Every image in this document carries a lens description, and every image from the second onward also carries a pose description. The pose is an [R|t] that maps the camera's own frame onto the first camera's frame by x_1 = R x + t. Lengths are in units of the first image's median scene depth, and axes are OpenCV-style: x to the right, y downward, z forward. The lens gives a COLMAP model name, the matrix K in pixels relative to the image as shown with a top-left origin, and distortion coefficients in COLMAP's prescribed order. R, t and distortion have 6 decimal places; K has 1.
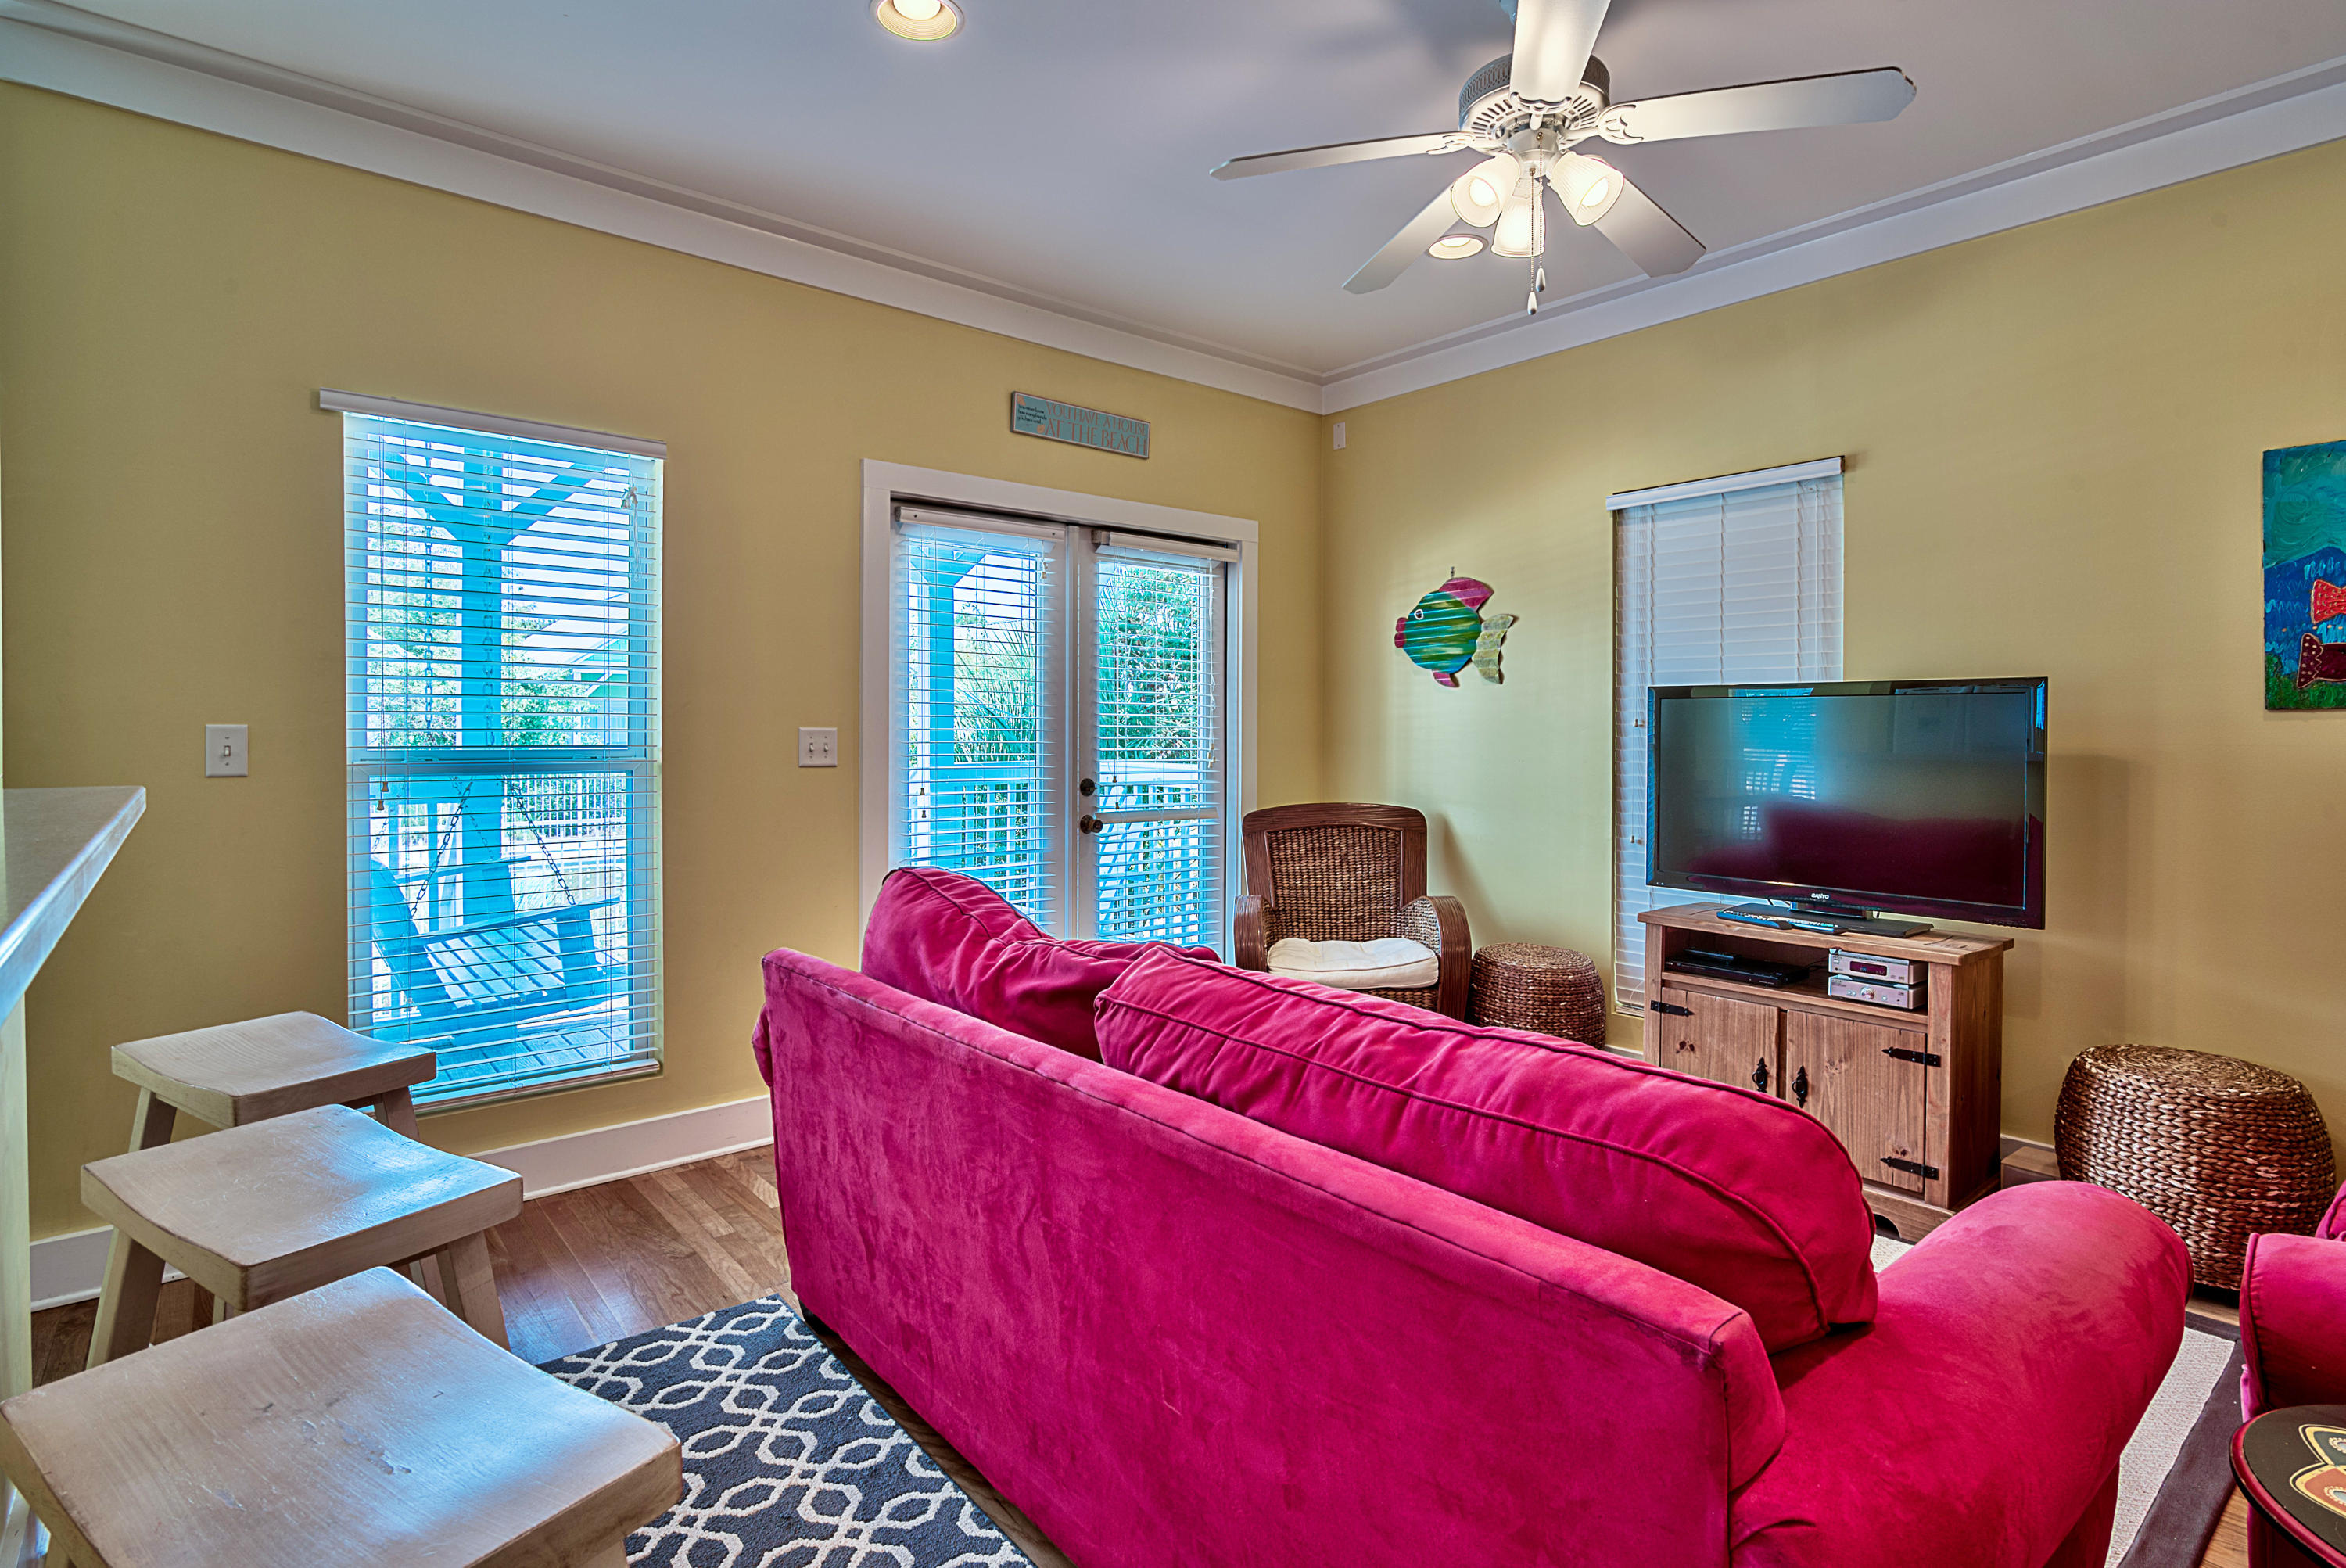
lens RADIAL K [[1160.8, 0, 1181.5], [0, 1160.8, 737.6], [0, 0, 1]] dist [-0.009717, 0.000803]
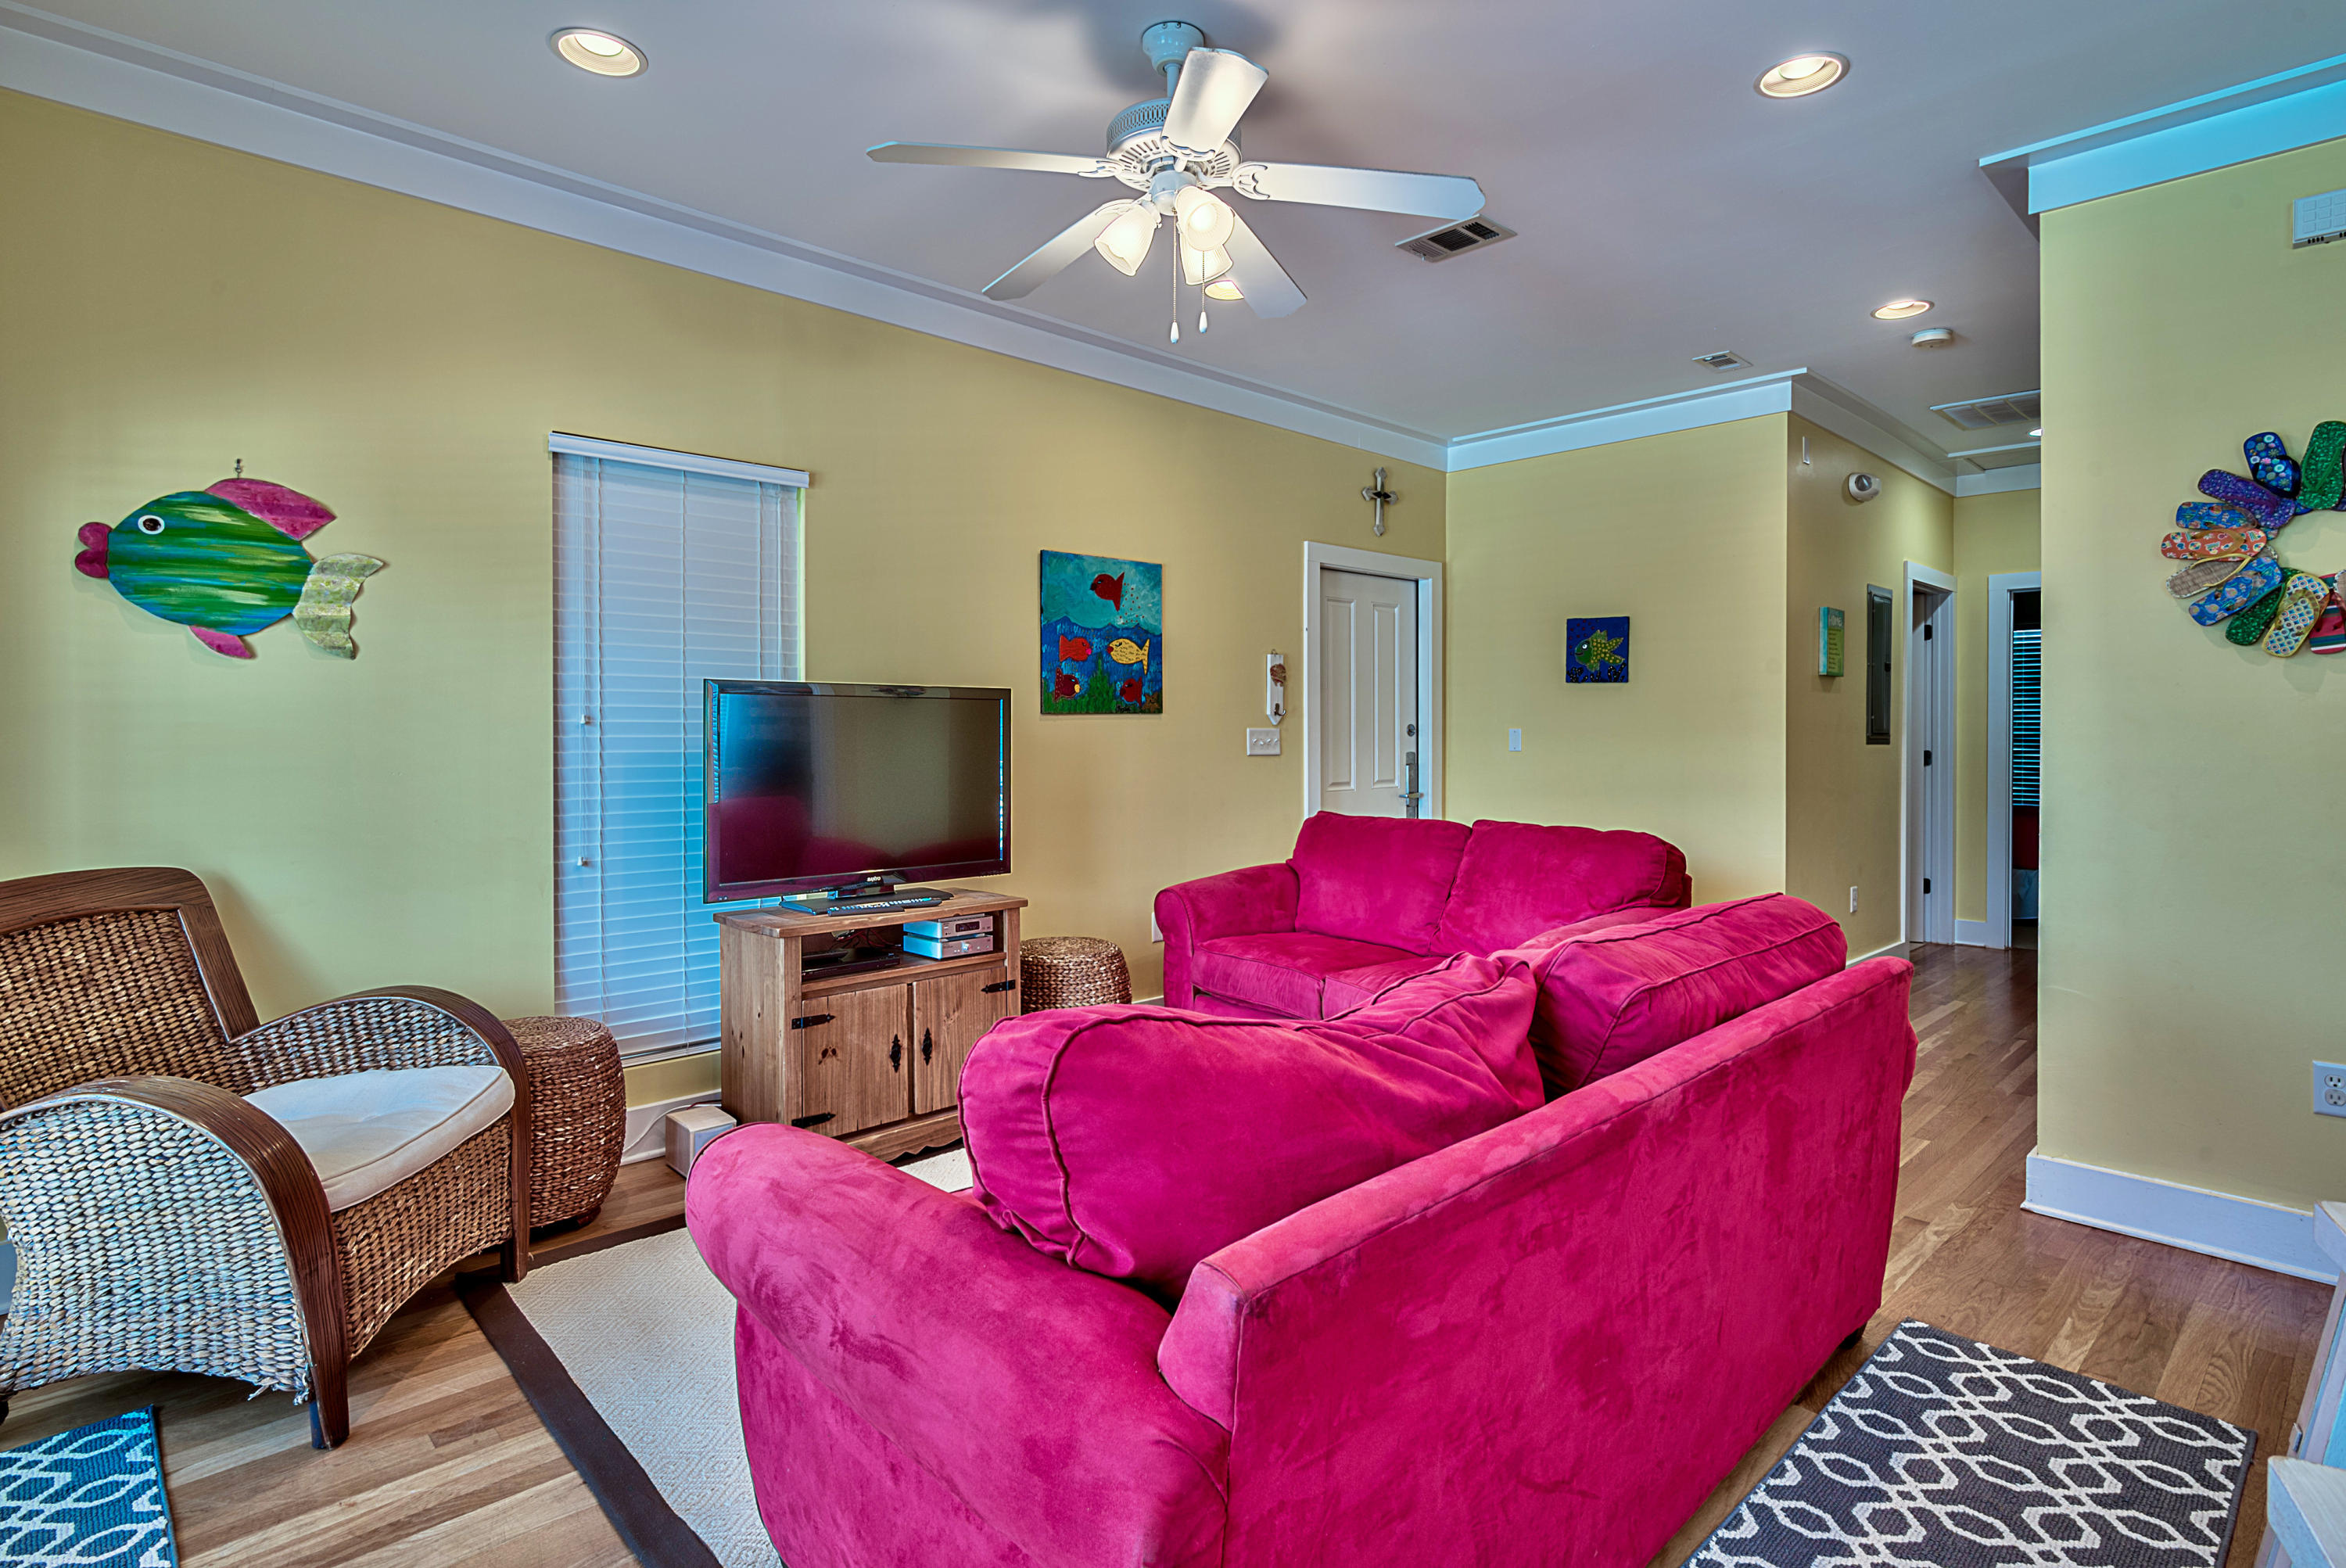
lens RADIAL K [[1160.8, 0, 1230.7], [0, 1160.8, 737.3], [0, 0, 1]] dist [-0.009717, 0.000803]
pose [[-0.082616, -0.014726, 0.996473, -0.555262], [0.003764, 0.999879, 0.015089, -0.013136], [-0.996574, 0.004997, -0.082550, 0.731275]]
